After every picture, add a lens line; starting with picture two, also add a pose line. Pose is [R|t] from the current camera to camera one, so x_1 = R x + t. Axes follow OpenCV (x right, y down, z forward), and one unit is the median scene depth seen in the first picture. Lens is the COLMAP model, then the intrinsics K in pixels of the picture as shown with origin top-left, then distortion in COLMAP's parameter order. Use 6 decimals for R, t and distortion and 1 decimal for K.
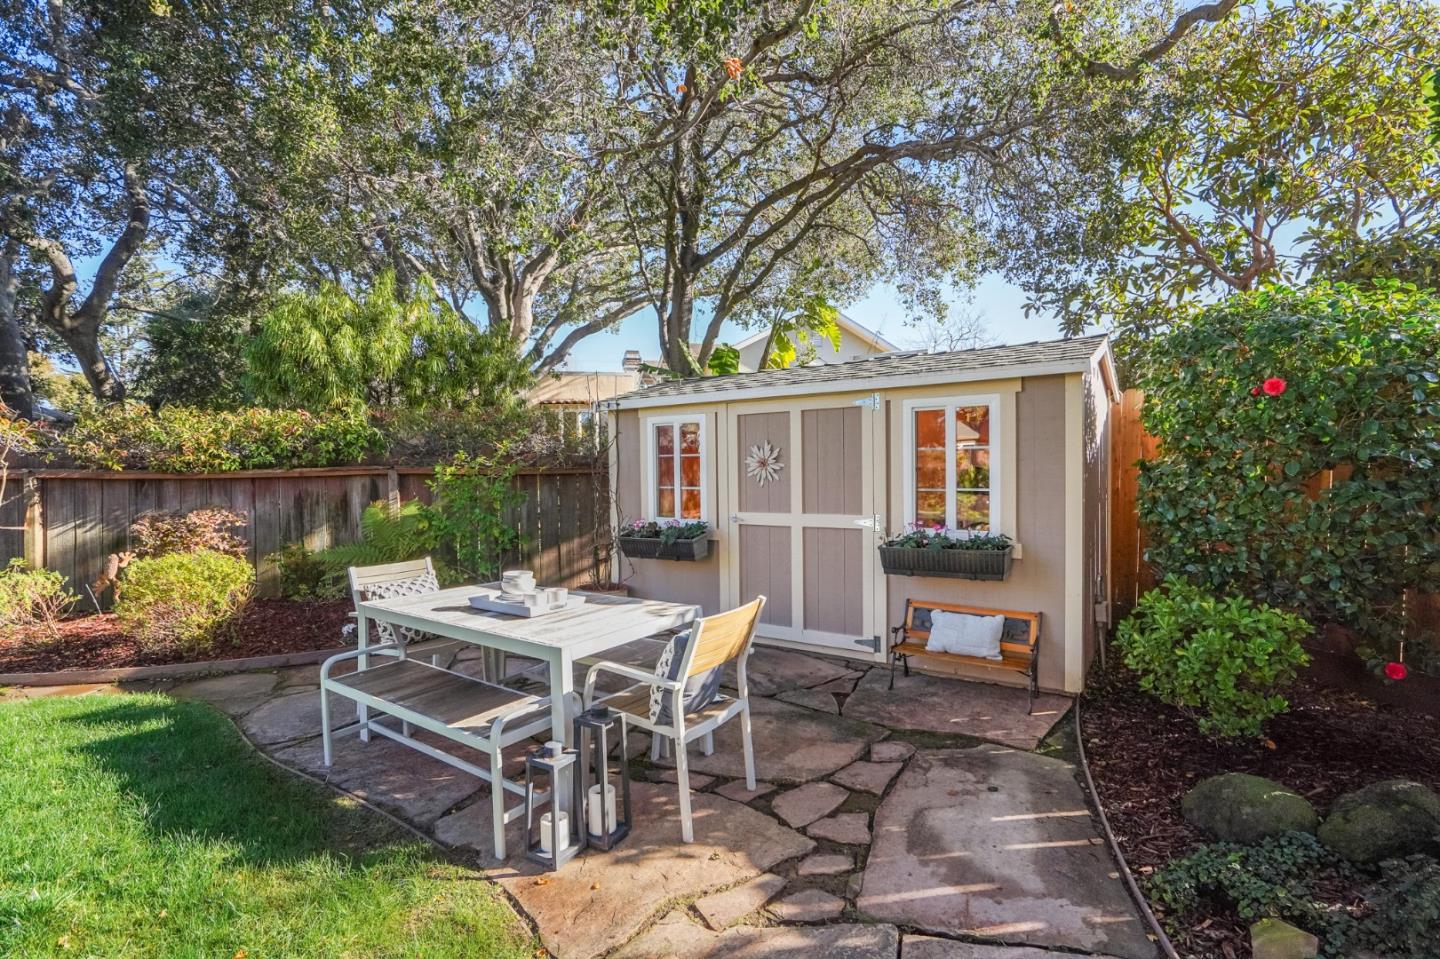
lens RADIAL K [[610.1, 0, 720.0], [0, 610.1, 479.5], [0, 0, 1]] dist [-0.033061, -0.000039]
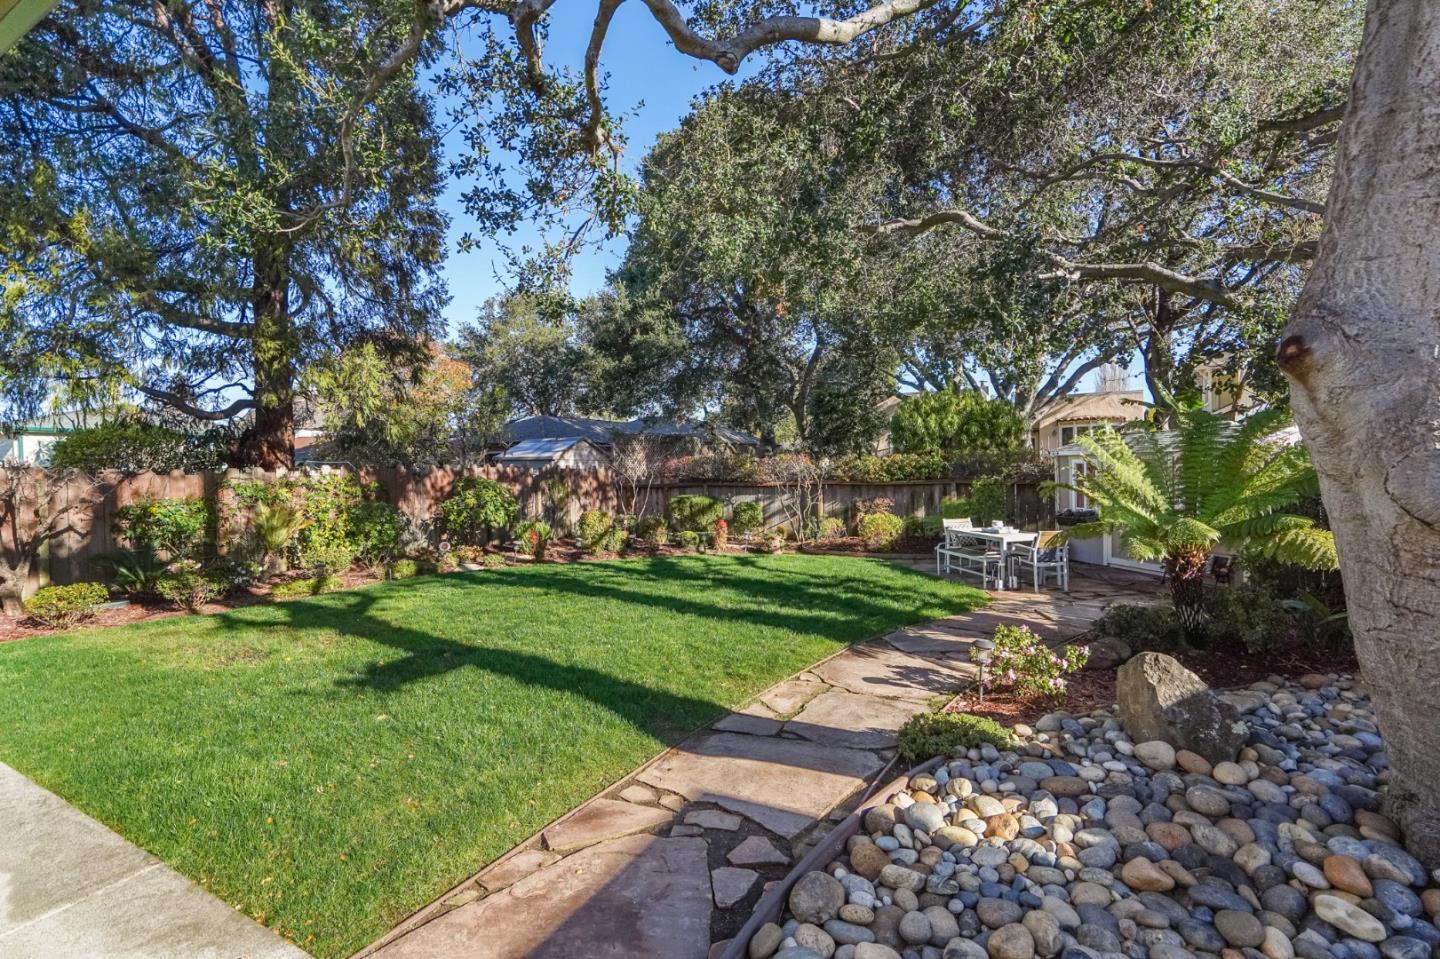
lens RADIAL K [[693.0, 0, 720.0], [0, 693.0, 479.5], [0, 0, 1]] dist [0.000030, 0.000122]
pose [[0.697406, 0.007640, -0.716635, 0.630115], [-0.000377, 0.999947, 0.010293, -0.048101], [0.716676, -0.006908, 0.697372, -1.284152]]
